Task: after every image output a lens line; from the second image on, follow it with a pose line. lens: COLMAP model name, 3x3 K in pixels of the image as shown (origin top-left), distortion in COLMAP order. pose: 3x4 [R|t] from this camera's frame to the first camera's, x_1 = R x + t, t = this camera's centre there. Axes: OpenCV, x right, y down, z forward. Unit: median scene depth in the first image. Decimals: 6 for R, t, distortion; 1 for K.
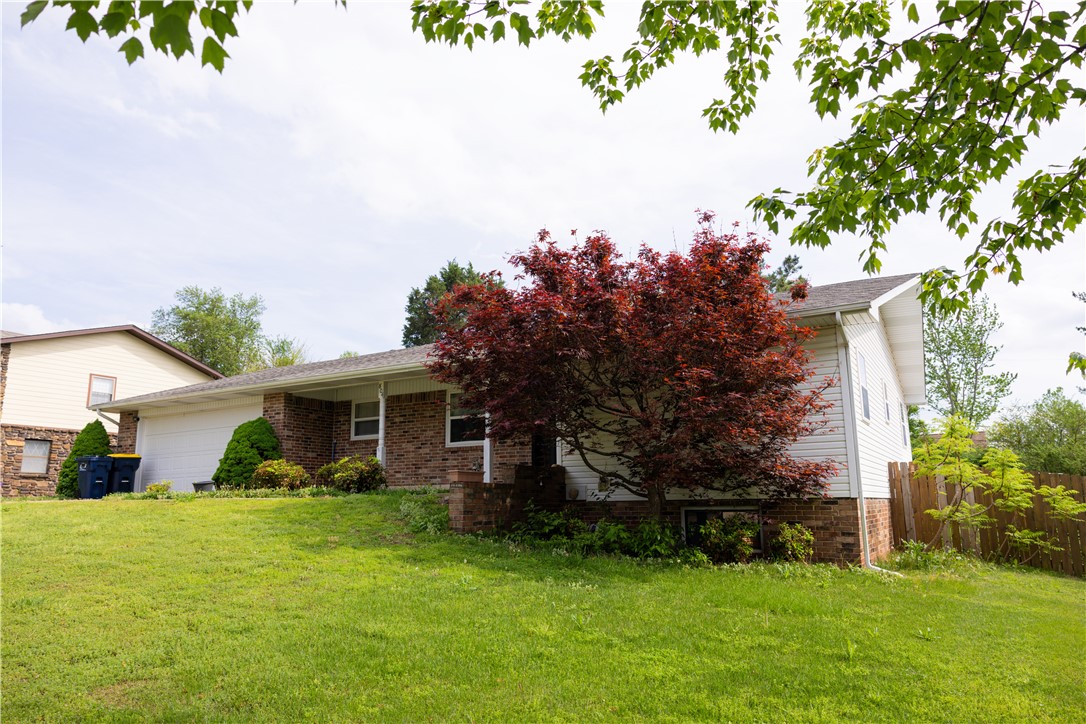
lens RADIAL K [[739.2, 0, 543.6], [0, 739.2, 365.5], [0, 0, 1]] dist [0.003452, -0.000059]
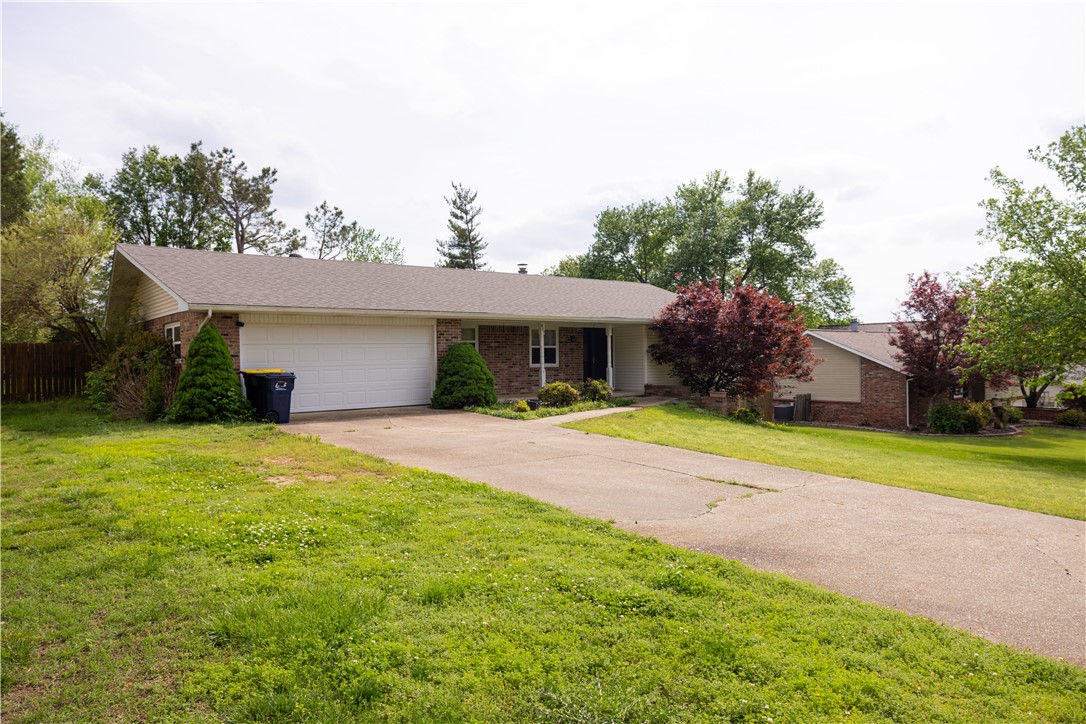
lens RADIAL K [[723.3, 0, 543.0], [0, 723.3, 362.0], [0, 0, 1]] dist [-0.008229, -0.002272]
pose [[0.370831, 0.002520, 0.928697, -1.305972], [-0.165390, 0.984190, 0.063370, 0.007836], [-0.913855, -0.177097, 0.365385, 0.435420]]
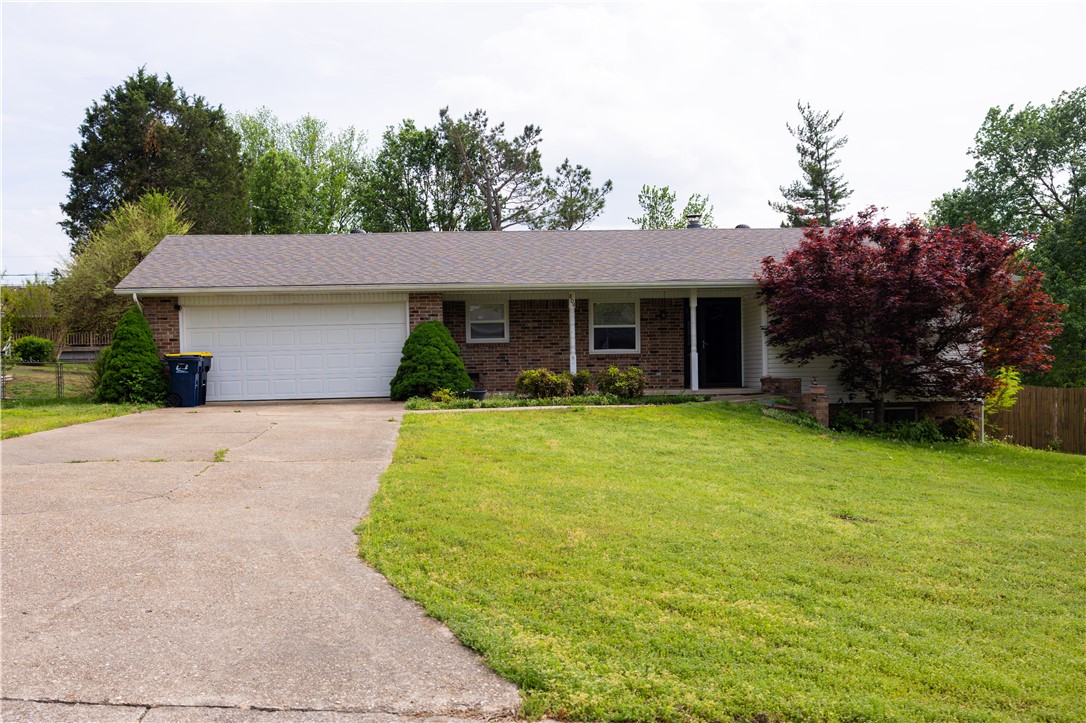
lens RADIAL K [[1020.5, 0, 484.2], [0, 1020.5, 362.0], [0, 0, 1]] dist [-0.003761, -0.002149]
pose [[0.841945, 0.007698, 0.539508, -0.970038], [-0.093073, 0.986982, 0.131165, -0.051615], [-0.531475, -0.160648, 0.831701, -0.127993]]
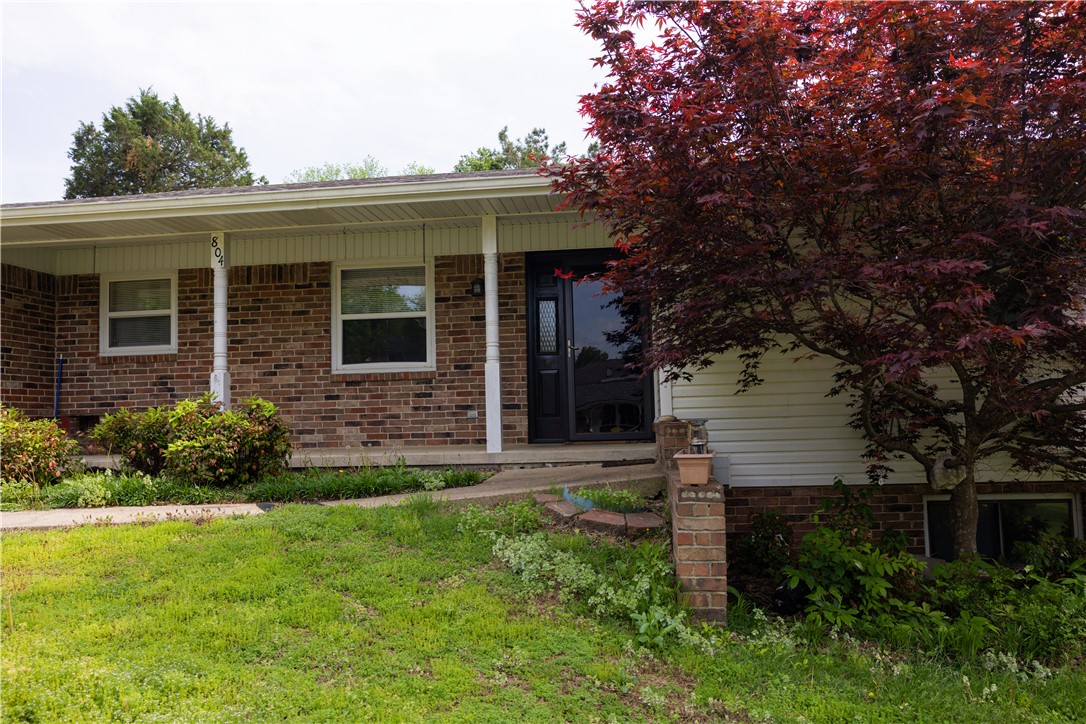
lens RADIAL K [[811.7, 0, 543.0], [0, 811.7, 362.0], [0, 0, 1]] dist [-0.008500, 0.004490]
pose [[0.918312, 0.016071, 0.395532, -0.204836], [-0.058295, 0.993772, 0.094966, 0.037298], [-0.391542, -0.110266, 0.913530, 0.394703]]
